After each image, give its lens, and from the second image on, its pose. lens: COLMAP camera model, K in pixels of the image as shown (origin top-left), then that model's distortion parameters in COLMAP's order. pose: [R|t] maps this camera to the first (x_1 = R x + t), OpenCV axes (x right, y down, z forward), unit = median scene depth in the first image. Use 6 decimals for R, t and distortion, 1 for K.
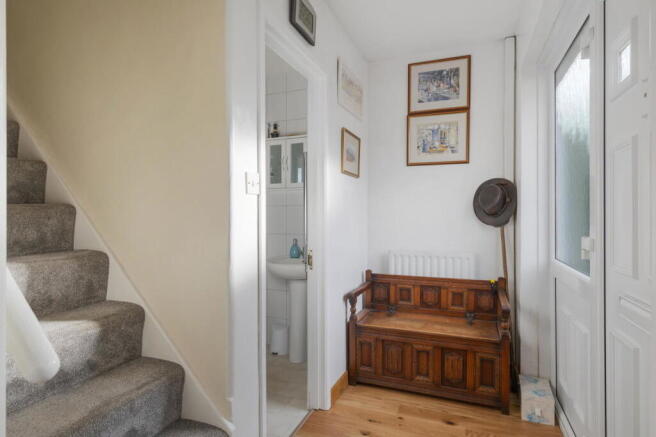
lens RADIAL K [[367.6, 0, 327.1], [0, 367.6, 214.0], [0, 0, 1]] dist [-0.000399, -0.000254]
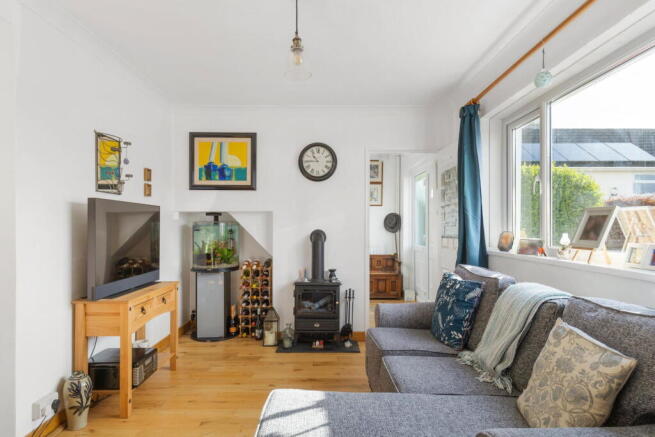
lens RADIAL K [[396.4, 0, 327.2], [0, 396.4, 223.3], [0, 0, 1]] dist [0.000044, 0.000009]
pose [[0.928332, 0.008380, 0.371658, -0.943624], [-0.004898, 0.999935, -0.010312, 0.000236], [-0.371720, 0.007752, 0.928313, -1.307782]]
